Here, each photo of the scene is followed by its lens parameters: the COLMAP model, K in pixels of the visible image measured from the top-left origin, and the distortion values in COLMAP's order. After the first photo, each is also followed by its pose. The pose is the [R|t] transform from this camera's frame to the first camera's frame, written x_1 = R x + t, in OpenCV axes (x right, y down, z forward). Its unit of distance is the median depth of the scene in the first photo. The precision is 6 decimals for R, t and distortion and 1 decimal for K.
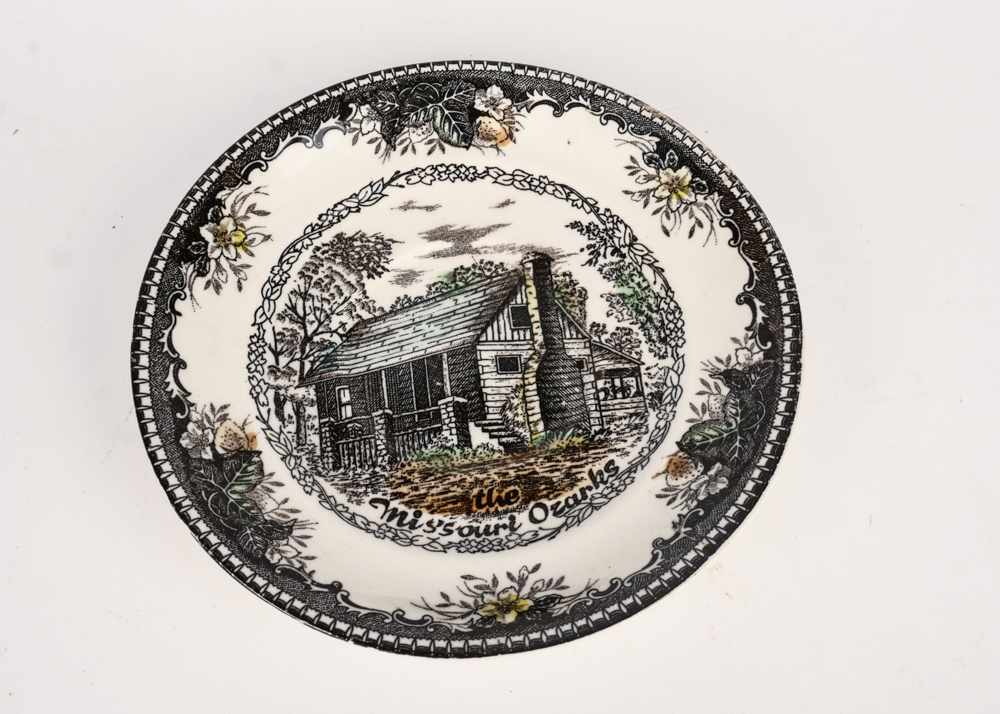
lens RADIAL K [[1071.4, 0, 500.0], [0, 1071.4, 357.0], [0, 0, 1]] dist [-0.001386, -0.002022]
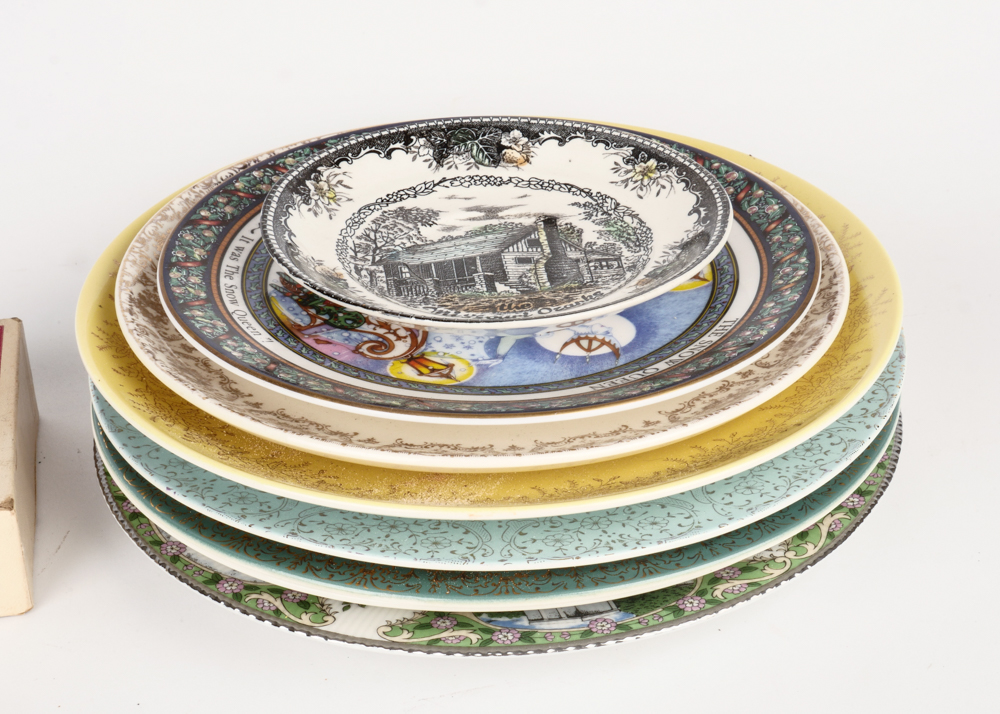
lens RADIAL K [[1798.9, 0, 500.0], [0, 1798.9, 357.0], [0, 0, 1]] dist [0.024218, 0.144916]
pose [[0.999619, -0.007824, -0.026468, 0.035303], [-0.007854, 0.838710, -0.544522, 1.315883], [0.026459, 0.544523, 0.838329, -0.825151]]
